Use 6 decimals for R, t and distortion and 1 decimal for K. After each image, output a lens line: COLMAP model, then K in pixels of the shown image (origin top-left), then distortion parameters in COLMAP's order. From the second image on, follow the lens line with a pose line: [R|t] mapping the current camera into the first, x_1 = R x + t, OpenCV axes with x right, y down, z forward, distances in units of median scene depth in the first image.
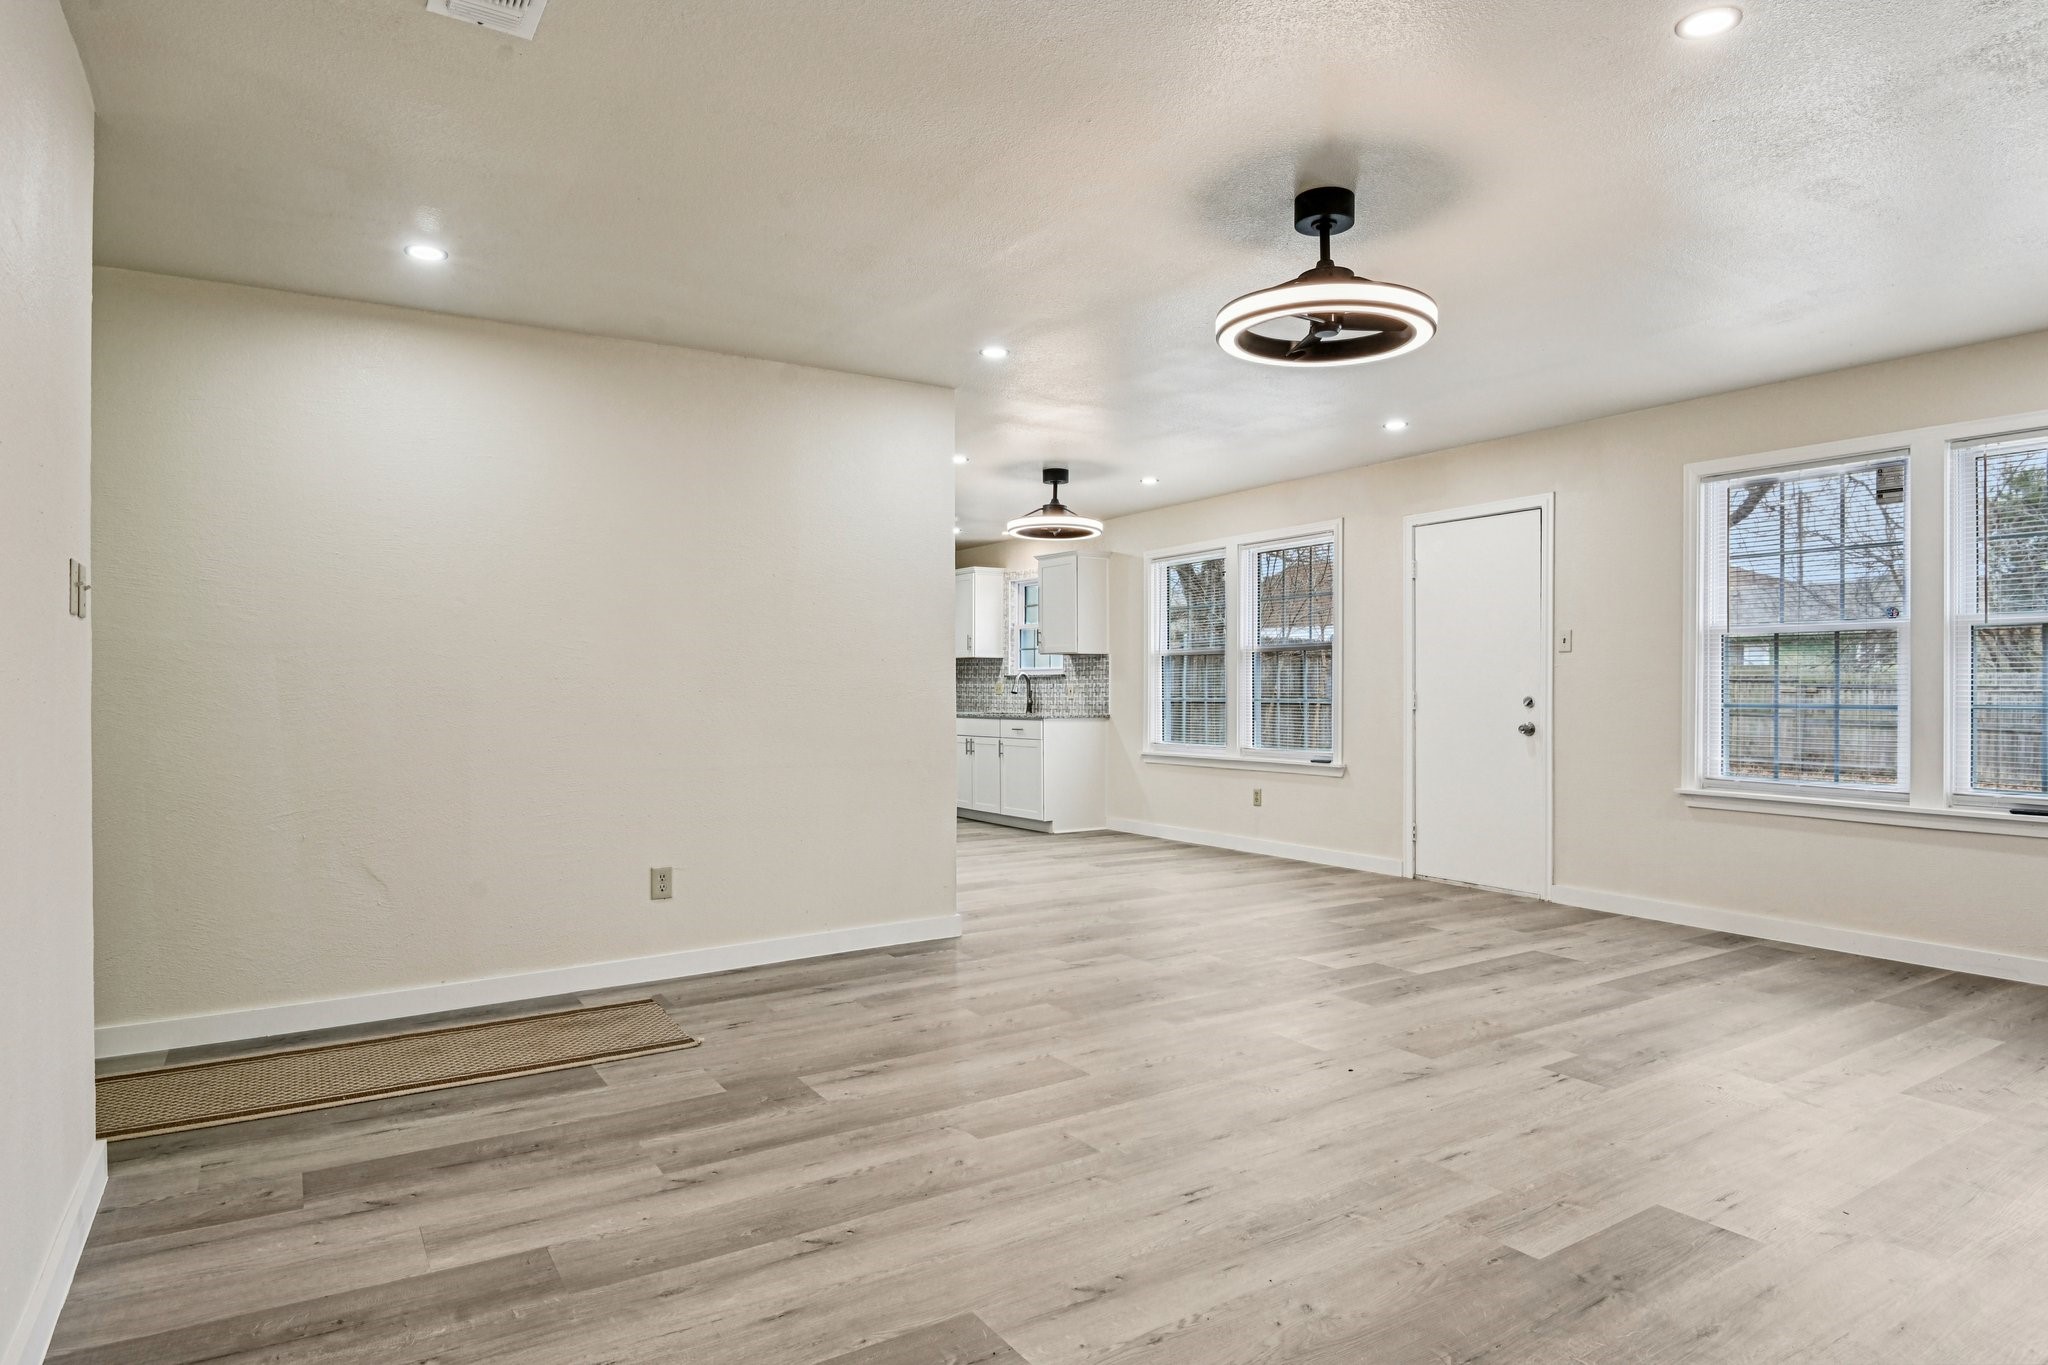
lens RADIAL K [[1175.5, 0, 1024.0], [0, 1175.5, 682.5], [0, 0, 1]] dist [-0.006202, -0.001305]
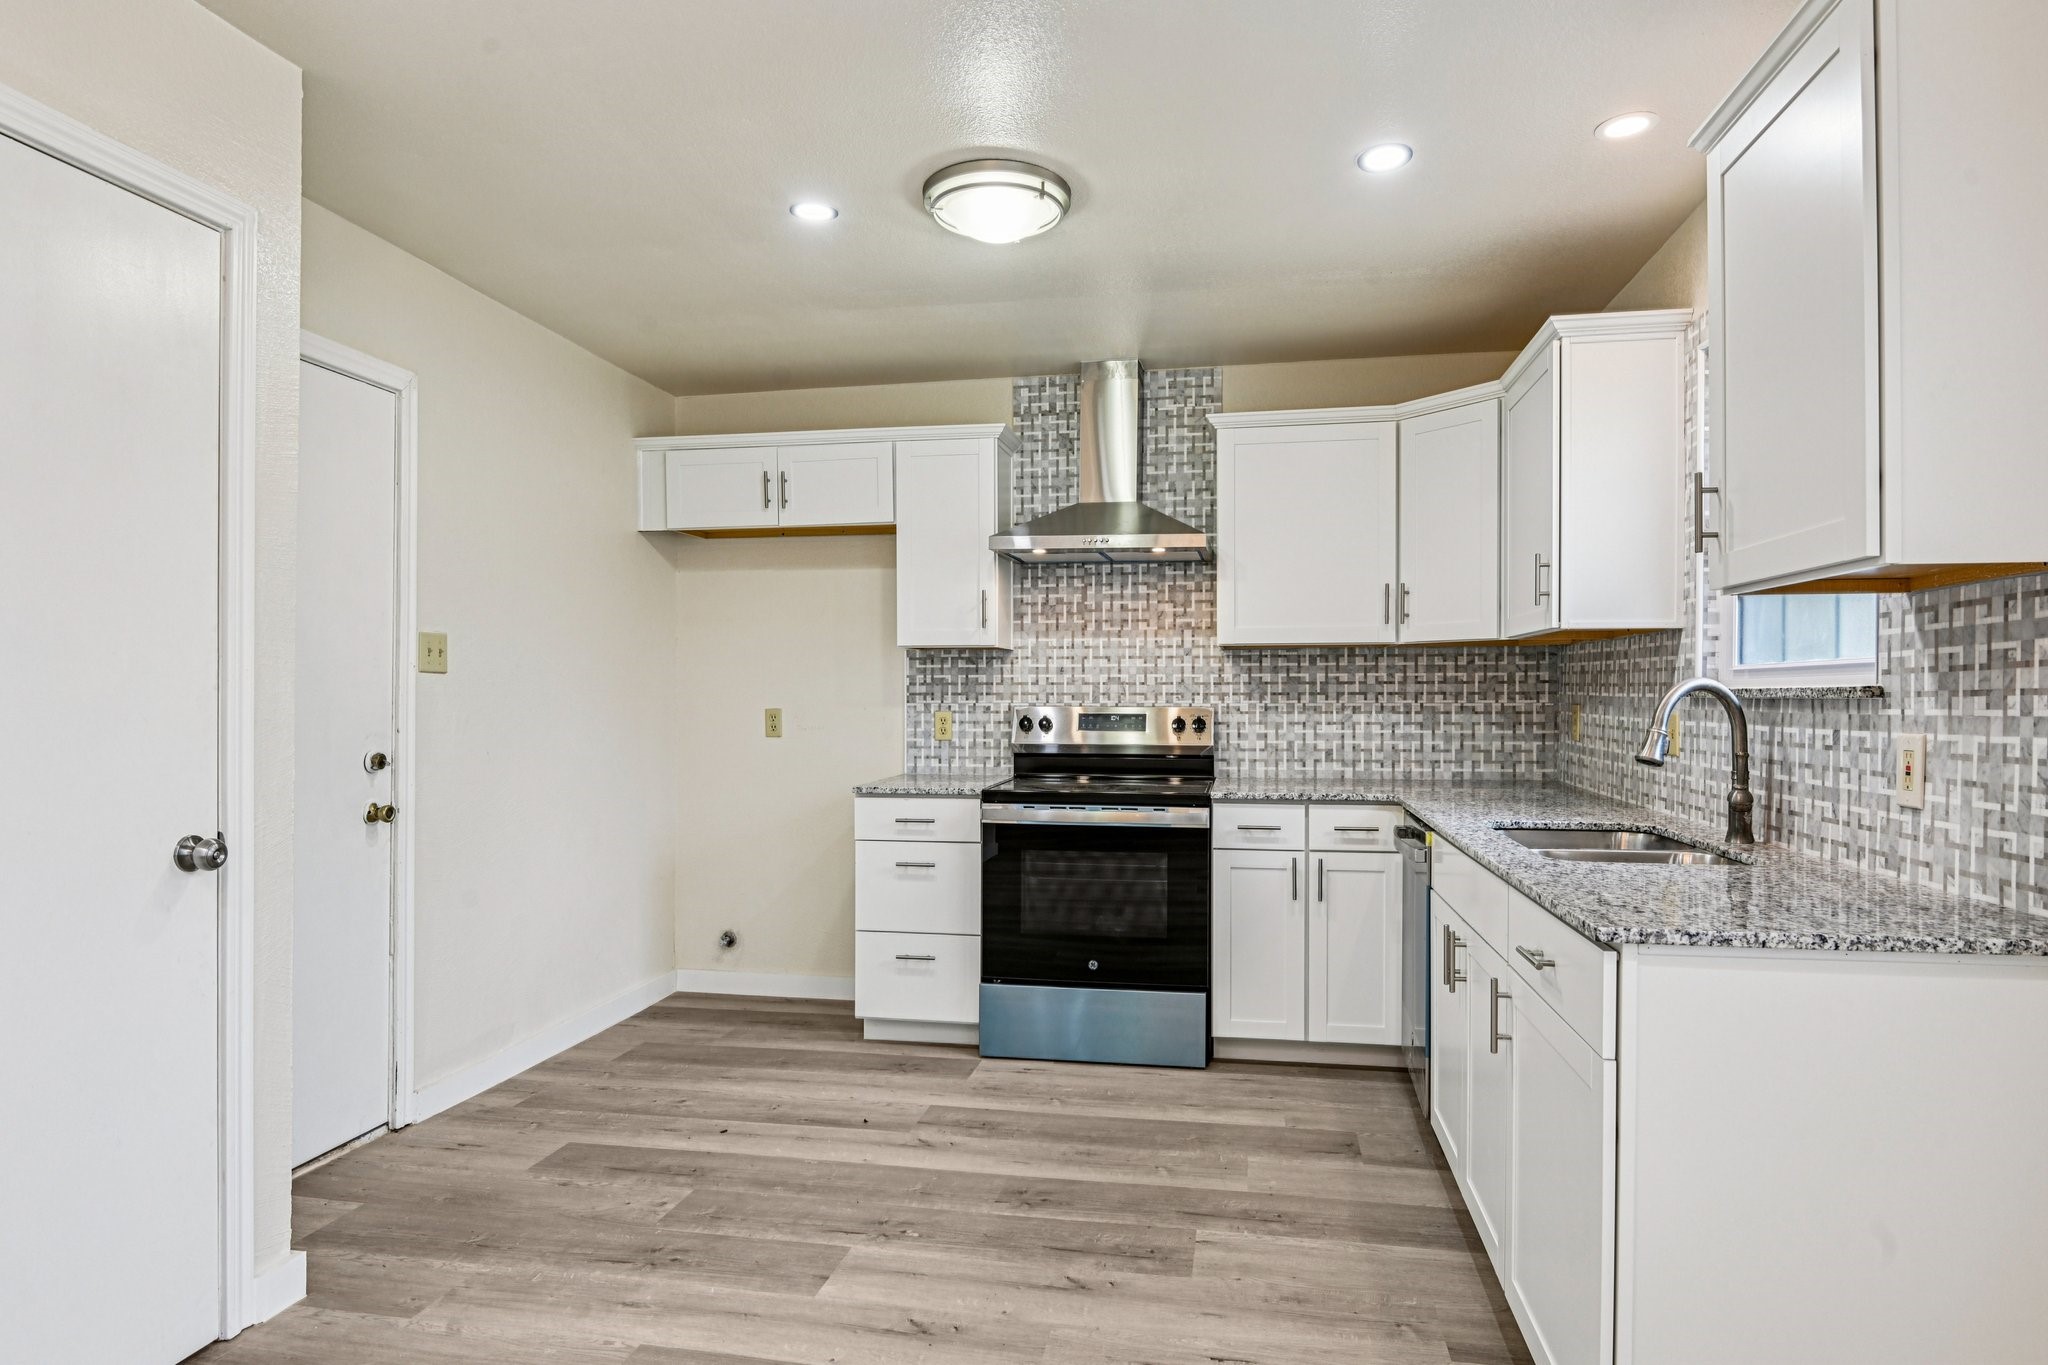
lens RADIAL K [[1179.8, 0, 1035.3], [0, 1179.8, 698.2], [0, 0, 1]] dist [0.001020, -0.010602]
pose [[0.734838, 0.004855, -0.678225, 0.066001], [-0.000633, 0.999979, 0.006472, -0.006121], [0.678242, -0.004327, 0.734826, 0.741613]]
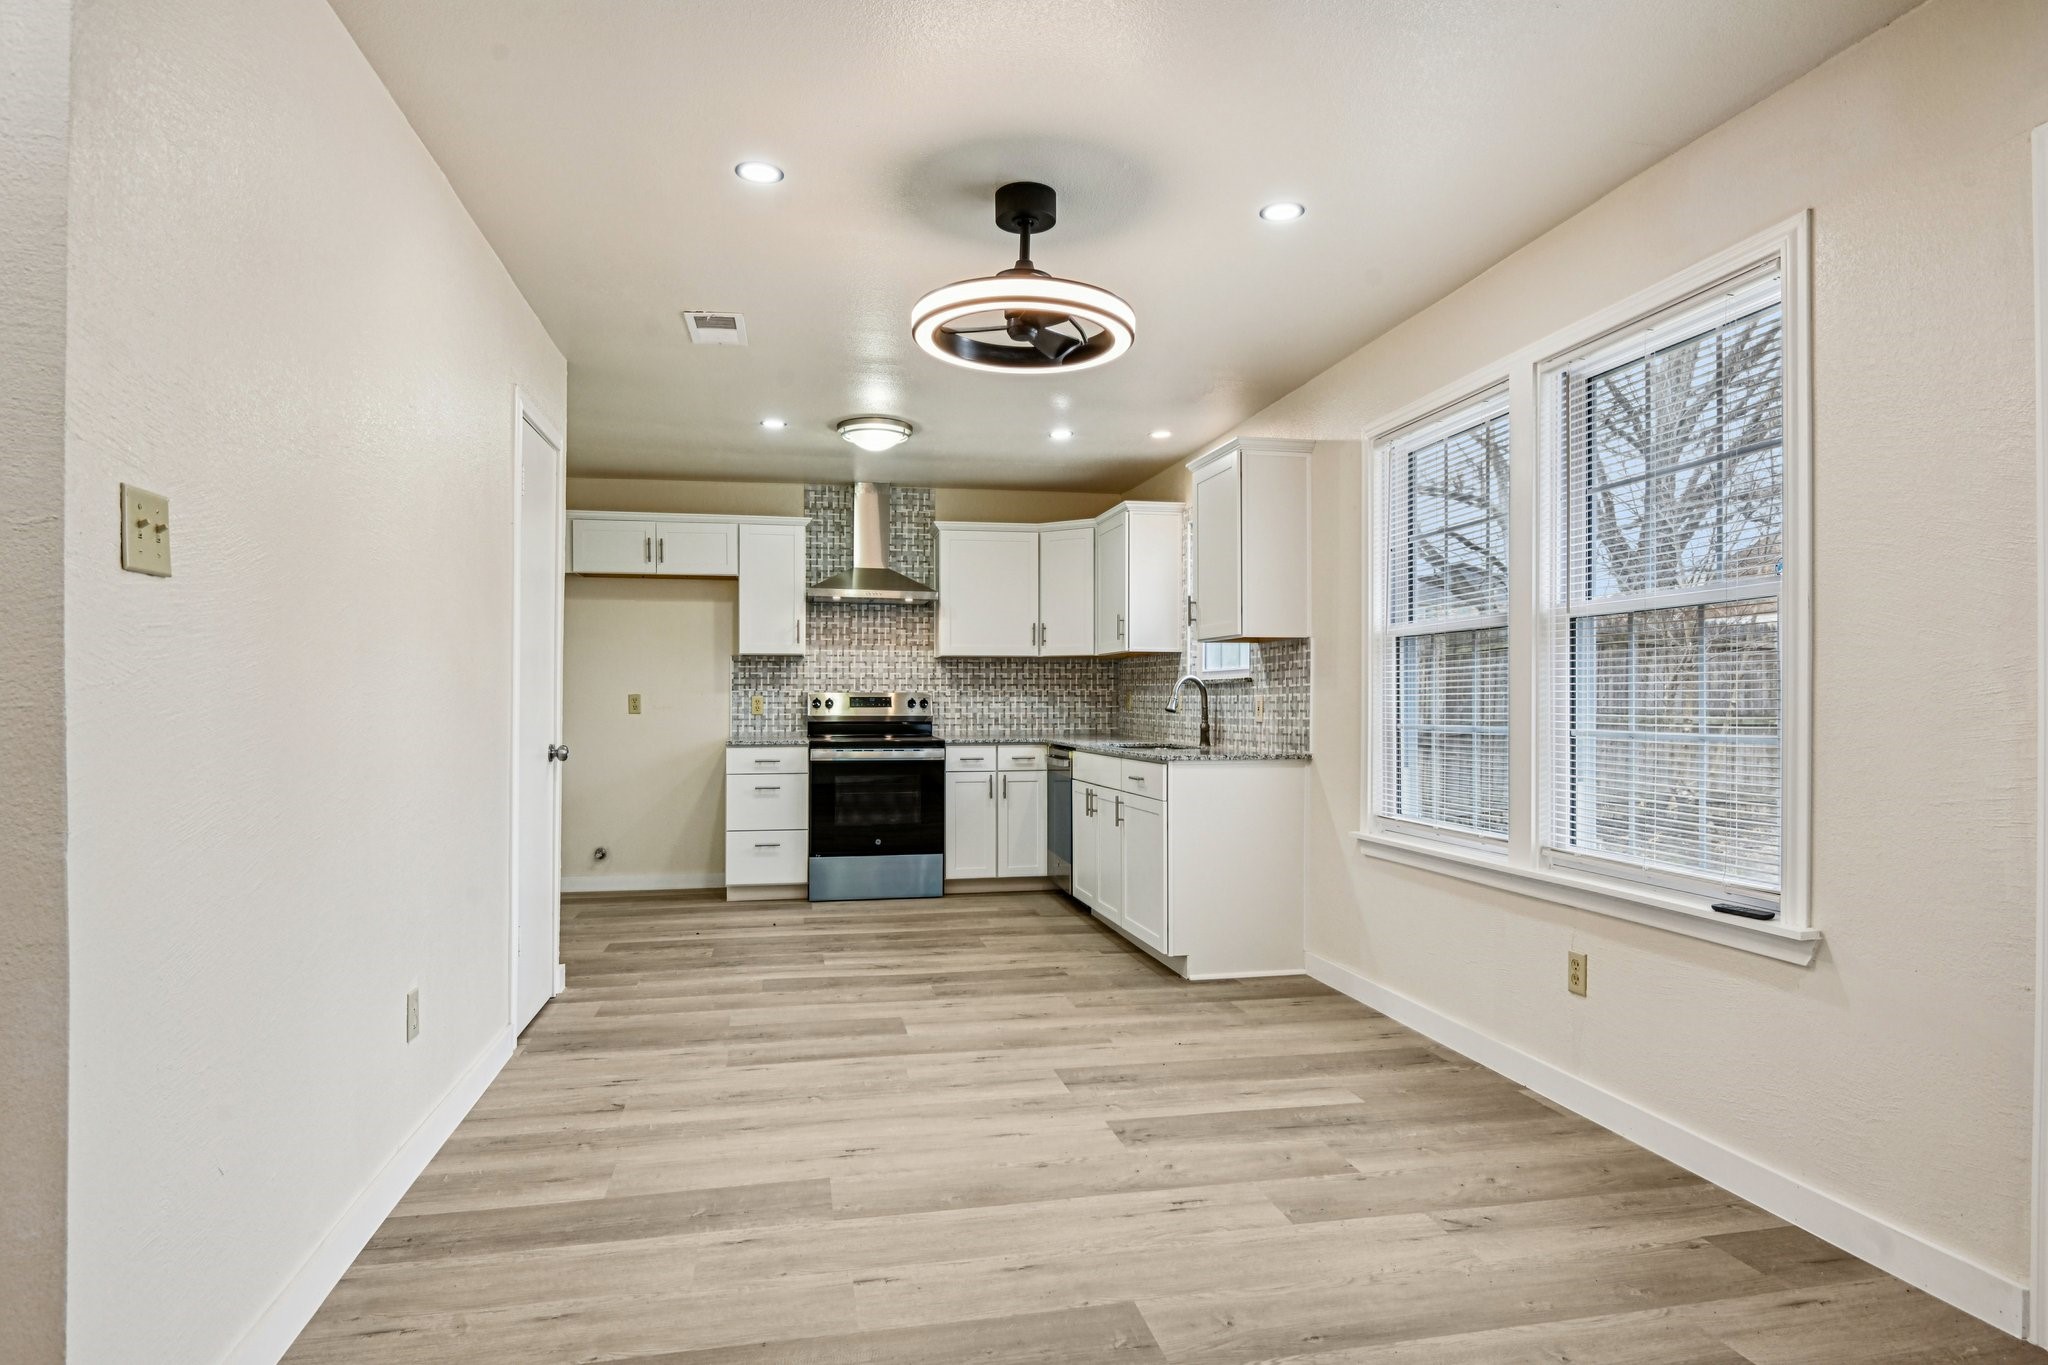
lens RADIAL K [[1175.5, 0, 1024.0], [0, 1175.5, 682.5], [0, 0, 1]] dist [-0.006202, -0.001305]
pose [[0.933894, -0.002063, -0.357543, 0.132654], [-0.001794, 0.999944, -0.010455, 0.001262], [0.357545, 0.010405, 0.933838, 0.443019]]
